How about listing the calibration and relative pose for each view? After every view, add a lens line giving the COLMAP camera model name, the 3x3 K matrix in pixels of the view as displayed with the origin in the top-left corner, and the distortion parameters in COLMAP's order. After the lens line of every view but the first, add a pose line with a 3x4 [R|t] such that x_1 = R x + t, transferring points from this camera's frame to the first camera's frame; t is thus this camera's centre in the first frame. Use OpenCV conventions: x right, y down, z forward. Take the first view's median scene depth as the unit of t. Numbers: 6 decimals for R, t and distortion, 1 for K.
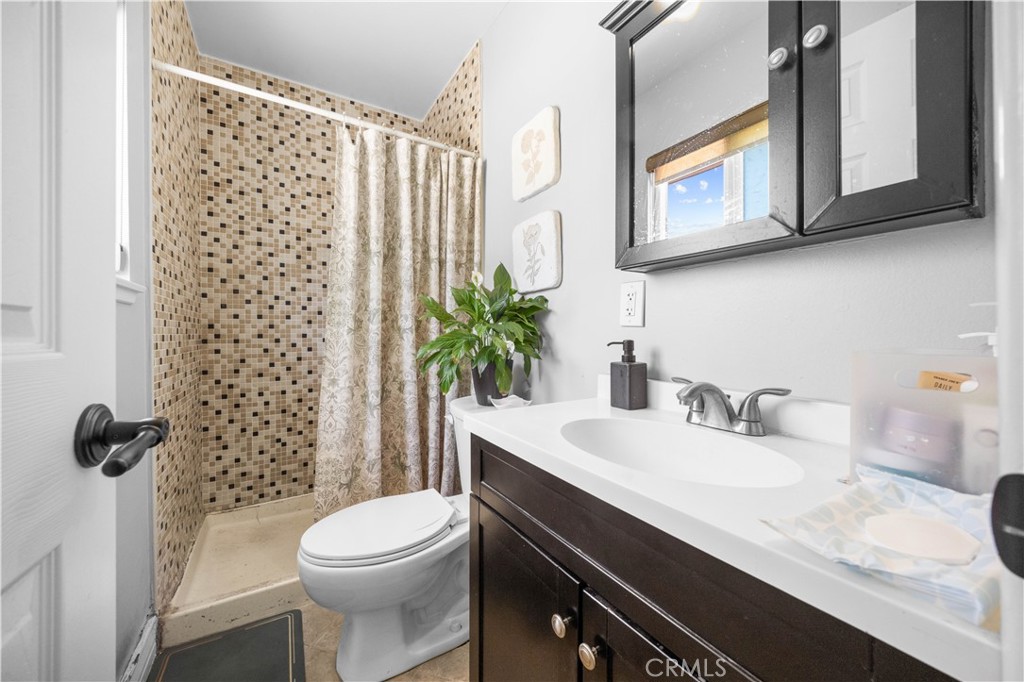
lens RADIAL K [[387.3, 0, 515.4], [0, 387.3, 337.9], [0, 0, 1]] dist [-0.003461, -0.000067]
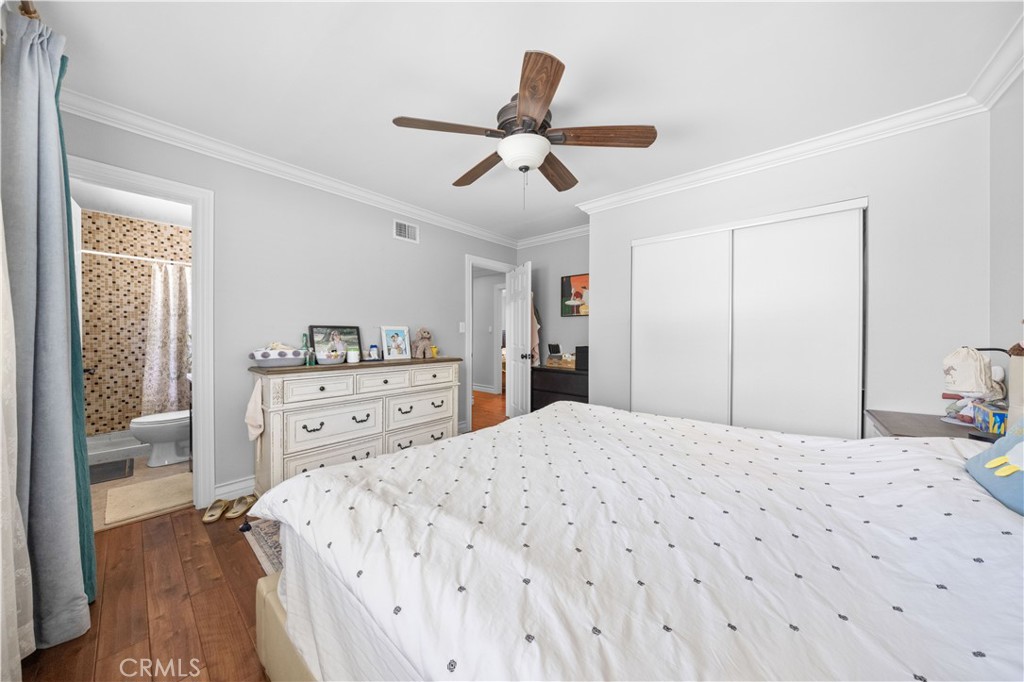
lens RADIAL K [[337.1, 0, 508.8], [0, 337.1, 340.9], [0, 0, 1]] dist [-0.005293, 0.000455]
pose [[0.956847, -0.001472, 0.290588, 0.788068], [-0.000055, 0.999986, 0.005248, -0.052085], [-0.290591, -0.005038, 0.956834, -1.229397]]
